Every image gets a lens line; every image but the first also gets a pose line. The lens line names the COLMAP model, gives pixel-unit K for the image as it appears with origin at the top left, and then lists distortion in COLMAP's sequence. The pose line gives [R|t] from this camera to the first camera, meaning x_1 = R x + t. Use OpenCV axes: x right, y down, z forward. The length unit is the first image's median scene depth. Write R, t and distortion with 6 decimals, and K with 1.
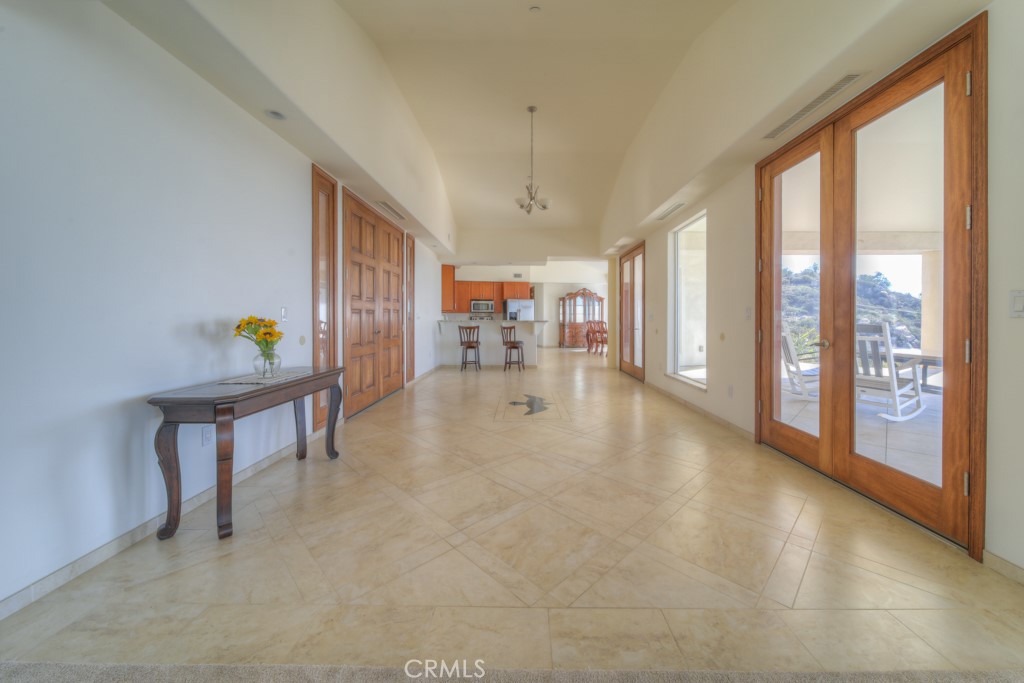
lens RADIAL K [[369.8, 0, 522.4], [0, 369.8, 321.9], [0, 0, 1]] dist [-0.000050, -0.000203]
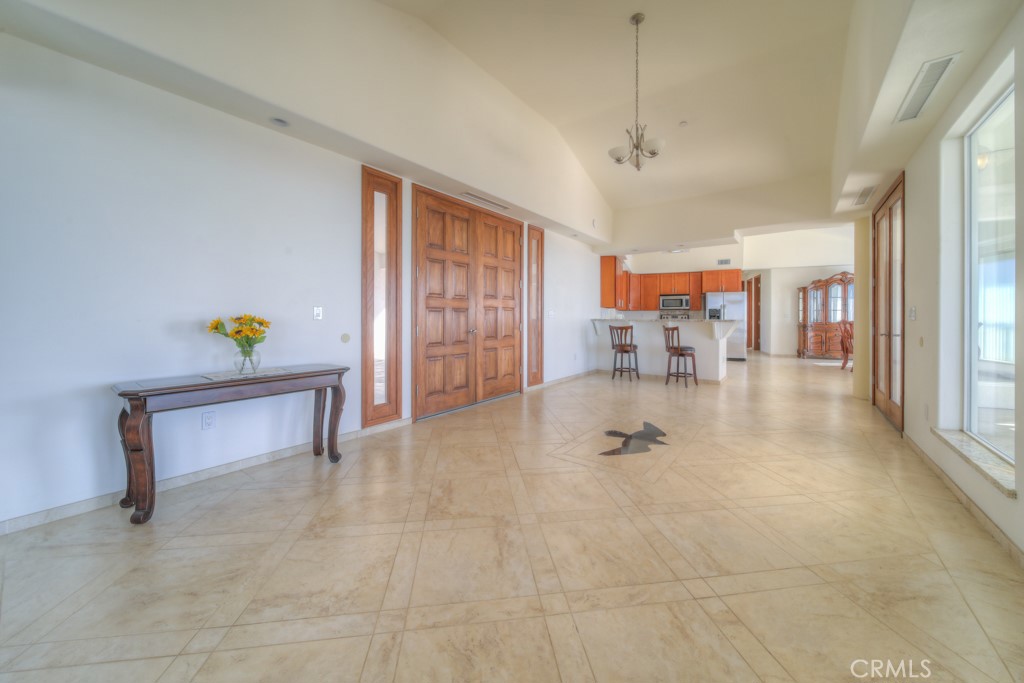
lens RADIAL K [[367.3, 0, 515.0], [0, 367.3, 320.4], [0, 0, 1]] dist [-0.001382, -0.000169]
pose [[0.799658, 0.004842, -0.600436, 0.216575], [-0.004849, 0.999987, 0.001607, -0.002114], [0.600436, 0.001627, 0.799671, 0.254319]]
